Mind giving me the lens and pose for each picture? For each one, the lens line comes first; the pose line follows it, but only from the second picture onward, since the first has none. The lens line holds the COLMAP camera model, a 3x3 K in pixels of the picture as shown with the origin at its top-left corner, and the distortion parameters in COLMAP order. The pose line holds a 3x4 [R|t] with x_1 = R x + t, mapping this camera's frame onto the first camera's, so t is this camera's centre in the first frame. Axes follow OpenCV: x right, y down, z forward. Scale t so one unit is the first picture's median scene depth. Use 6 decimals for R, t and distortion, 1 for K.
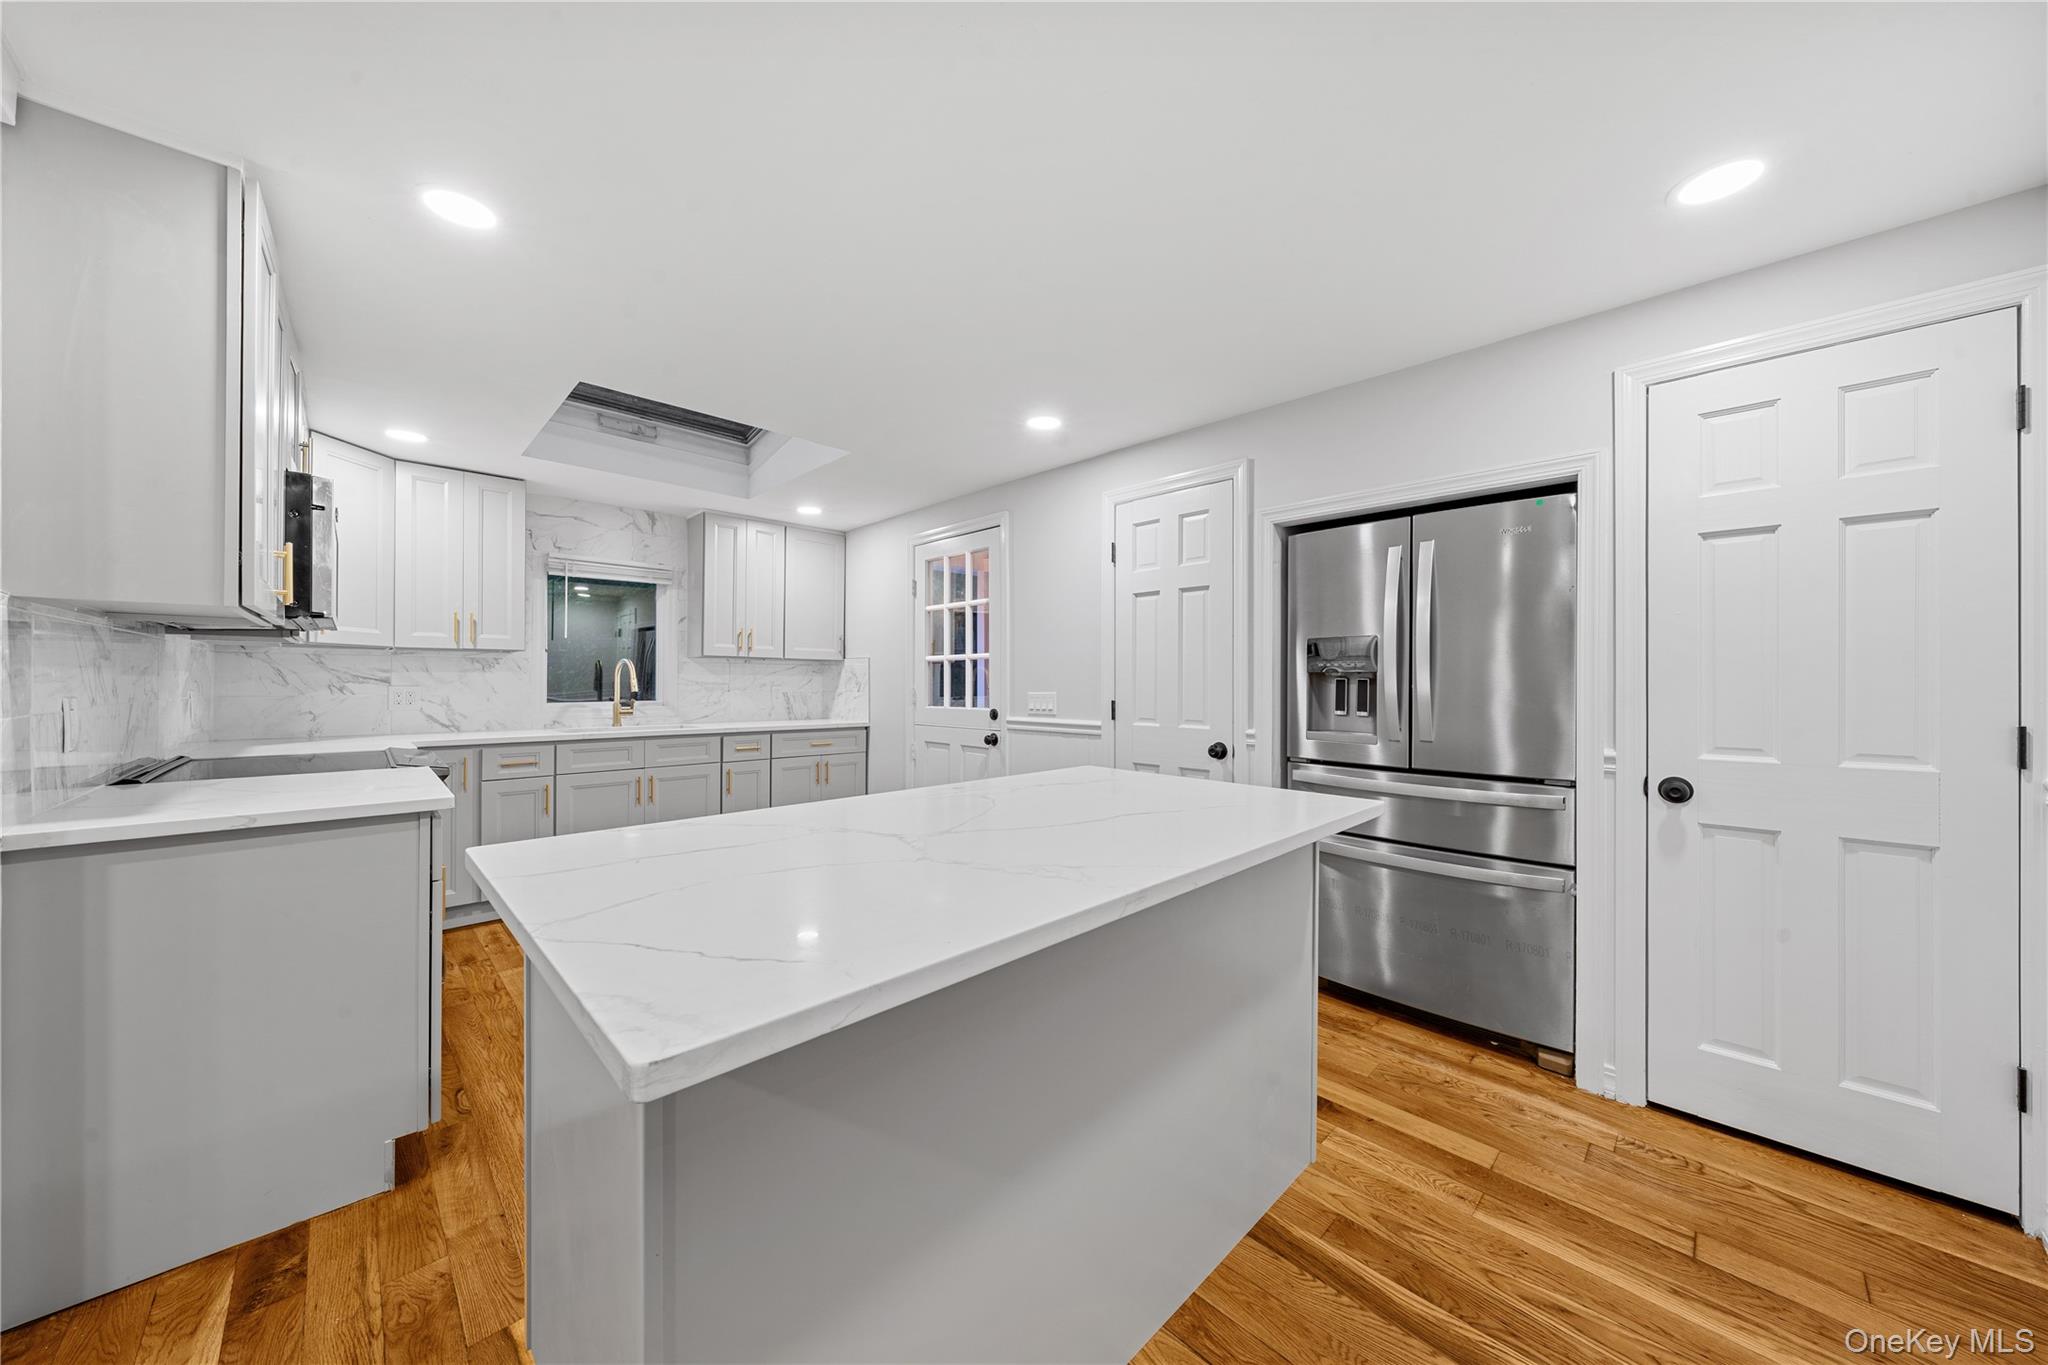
lens RADIAL K [[698.5, 0, 1024.7], [0, 698.5, 678.0], [0, 0, 1]] dist [0.000373, 0.000003]
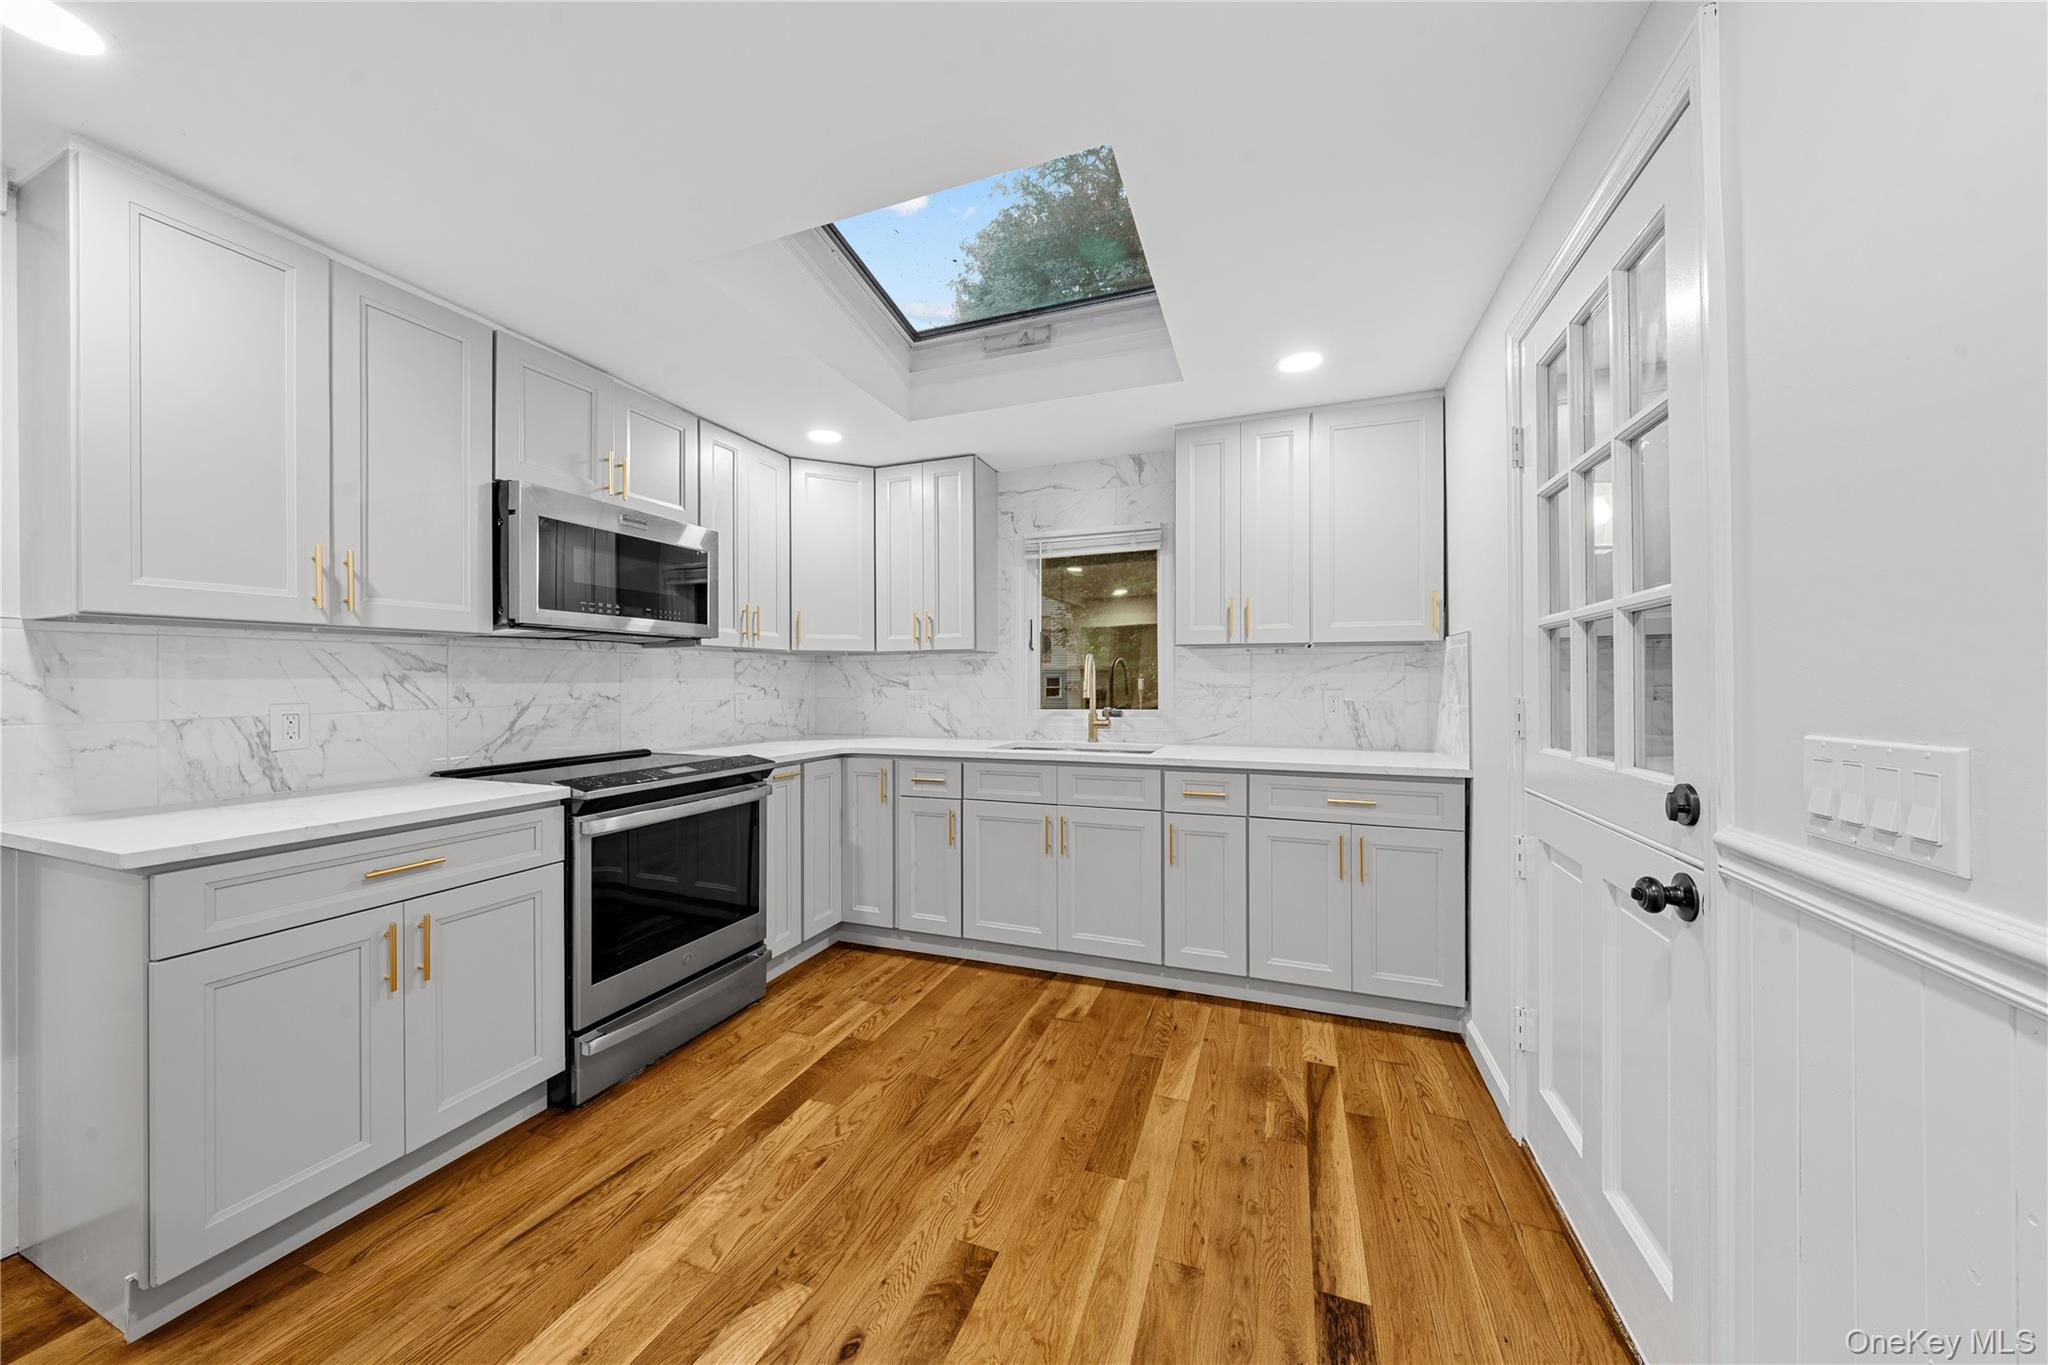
lens RADIAL K [[698.5, 0, 1024.7], [0, 698.5, 678.0], [0, 0, 1]] dist [0.000373, 0.000003]
pose [[0.419260, -0.010562, -0.907805, 0.095124], [0.010276, 0.999923, -0.006887, 0.002769], [0.907808, -0.006441, 0.419336, 0.654684]]
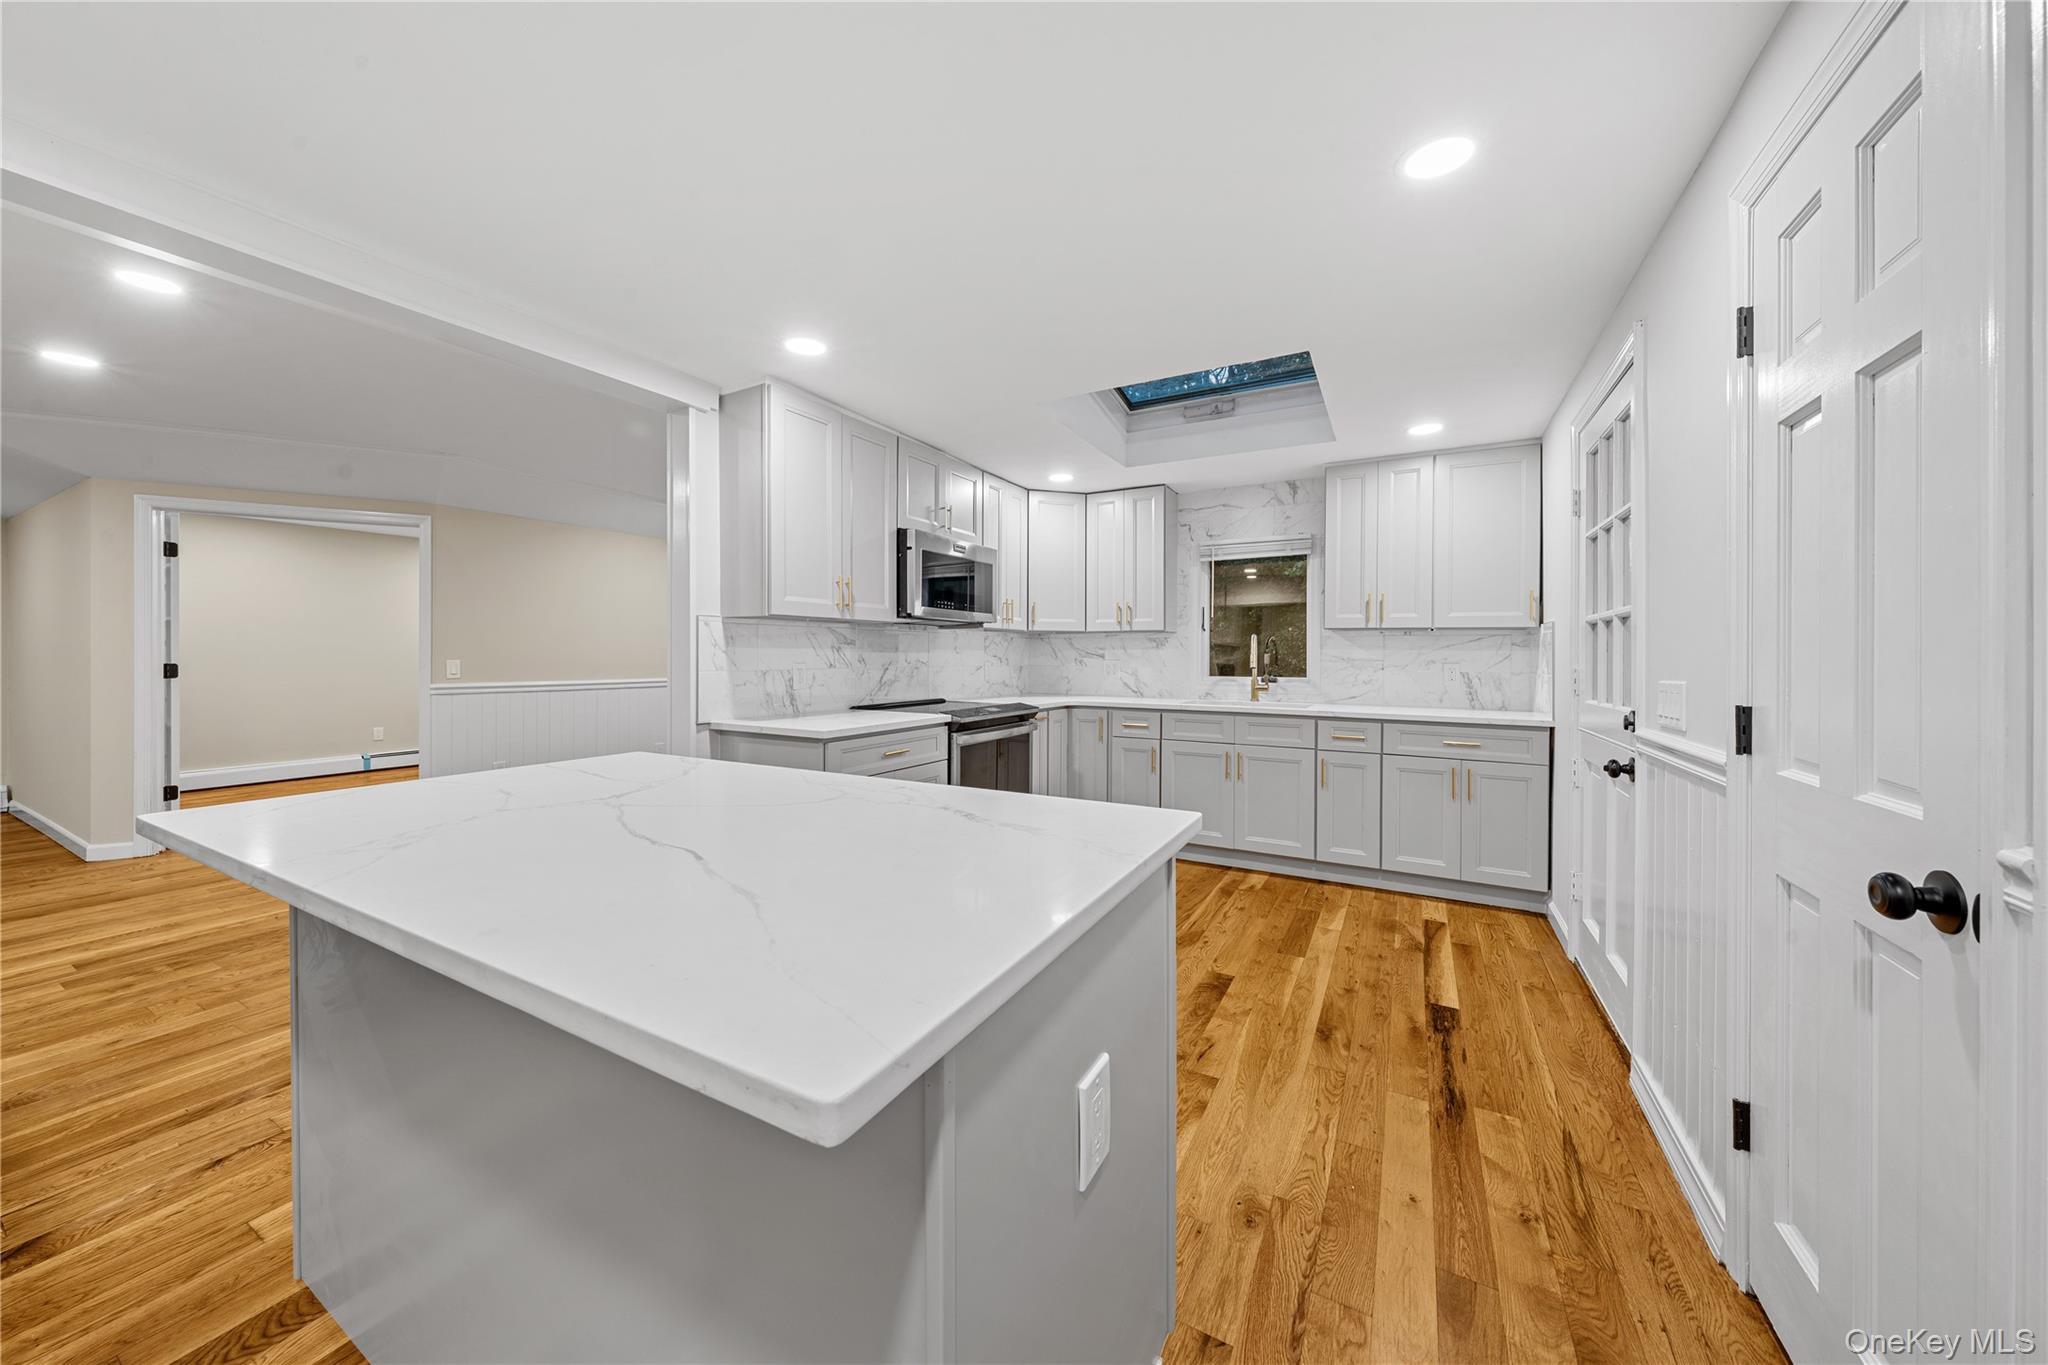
lens RADIAL K [[709.0, 0, 1022.9], [0, 709.0, 653.1], [0, 0, 1]] dist [-0.000544, -0.000034]
pose [[0.282758, -0.005207, -0.959177, 0.333075], [-0.000033, 0.999985, -0.005438, 0.004844], [0.959191, 0.001569, 0.282753, 0.416518]]
